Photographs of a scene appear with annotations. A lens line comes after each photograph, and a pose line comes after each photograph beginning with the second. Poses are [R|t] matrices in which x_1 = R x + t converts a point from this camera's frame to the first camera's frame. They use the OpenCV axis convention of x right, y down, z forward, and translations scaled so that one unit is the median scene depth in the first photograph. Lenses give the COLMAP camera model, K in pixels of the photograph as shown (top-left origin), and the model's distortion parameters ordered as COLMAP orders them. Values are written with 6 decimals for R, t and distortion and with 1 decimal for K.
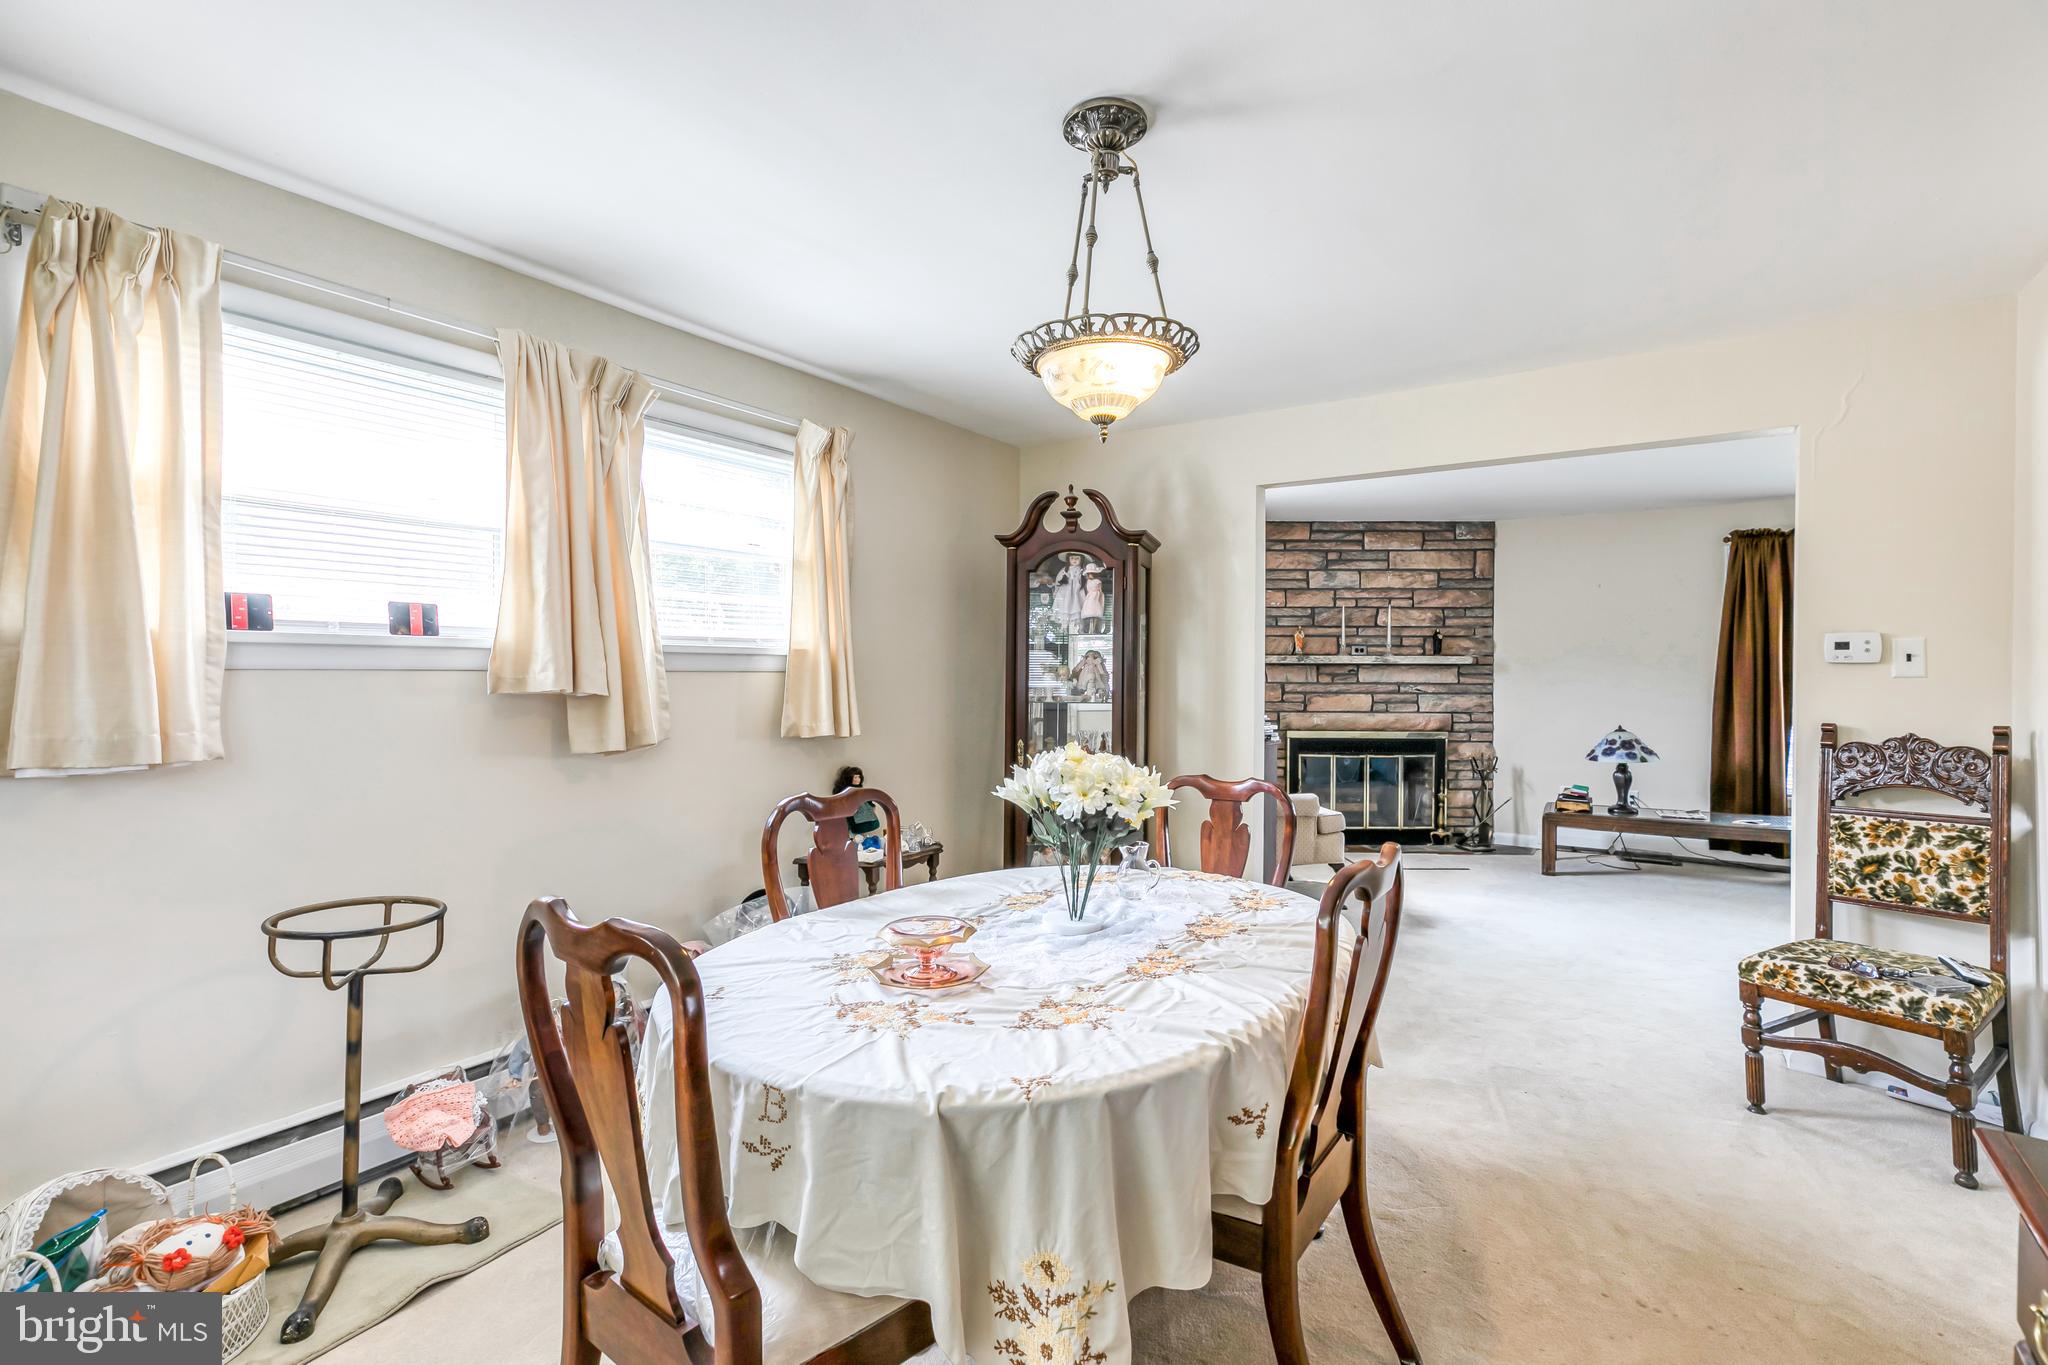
lens RADIAL K [[930.0, 0, 1026.3], [0, 930.0, 675.4], [0, 0, 1]] dist [0.005670, 0.000179]
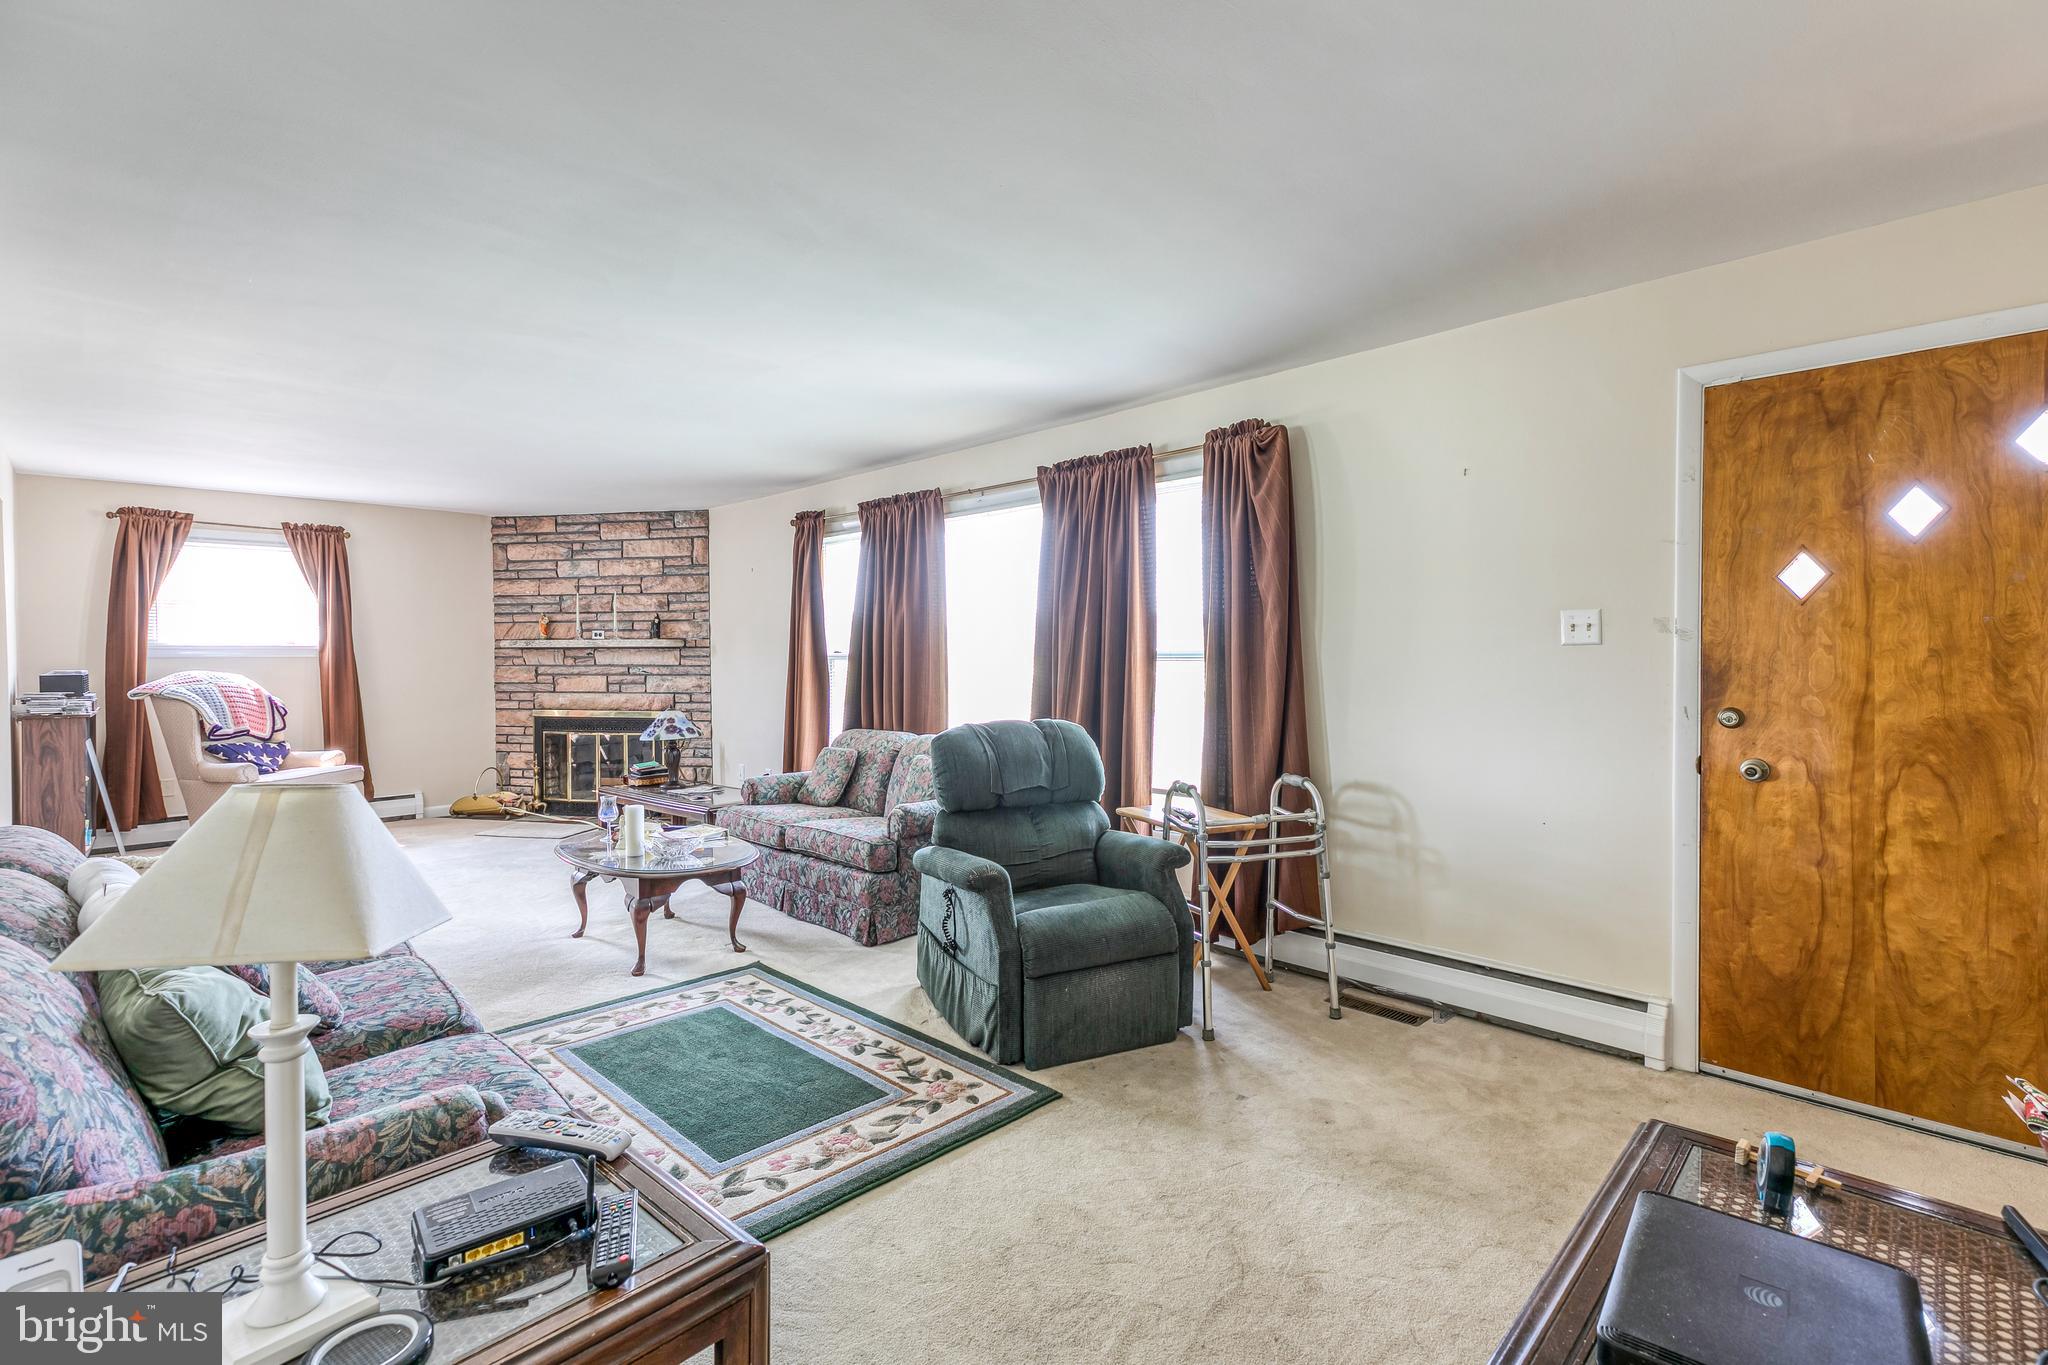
lens RADIAL K [[930.0, 0, 1009.2], [0, 930.0, 666.3], [0, 0, 1]] dist [0.005670, 0.000179]
pose [[0.982133, -0.003426, -0.188155, 1.024353], [0.004826, 0.999964, 0.006983, 0.004150], [0.188124, -0.007766, 0.982114, 0.040937]]
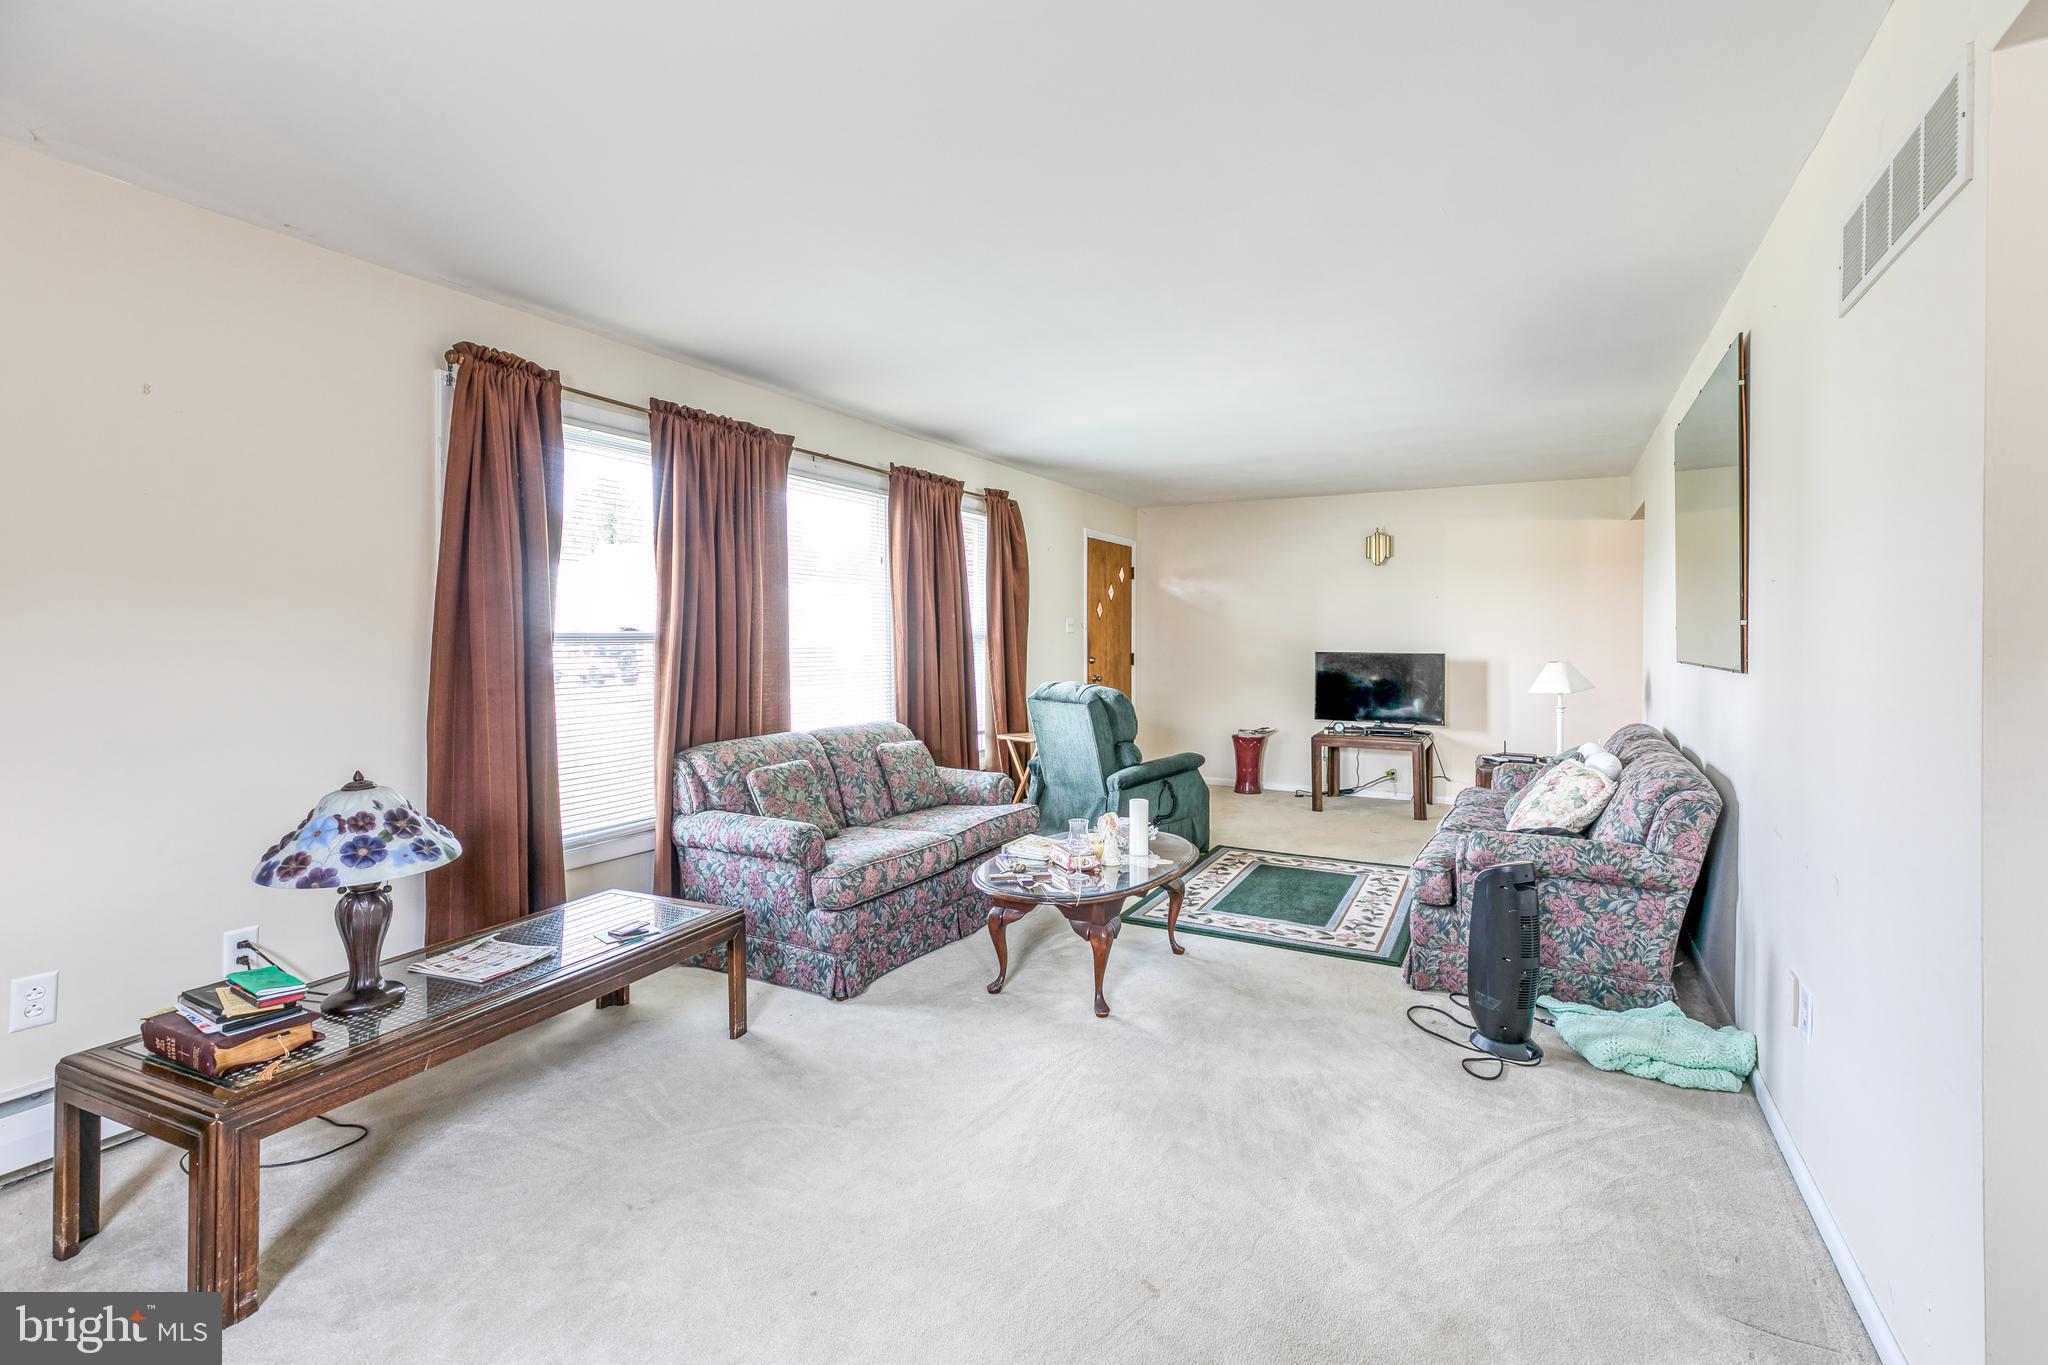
lens RADIAL K [[930.0, 0, 1051.5], [0, 930.0, 639.9], [0, 0, 1]] dist [0.005670, 0.000179]
pose [[-0.123529, -0.005989, 0.992323, 0.201178], [0.003180, 0.999974, 0.006431, -0.000333], [-0.992336, 0.003950, -0.123507, 0.655552]]
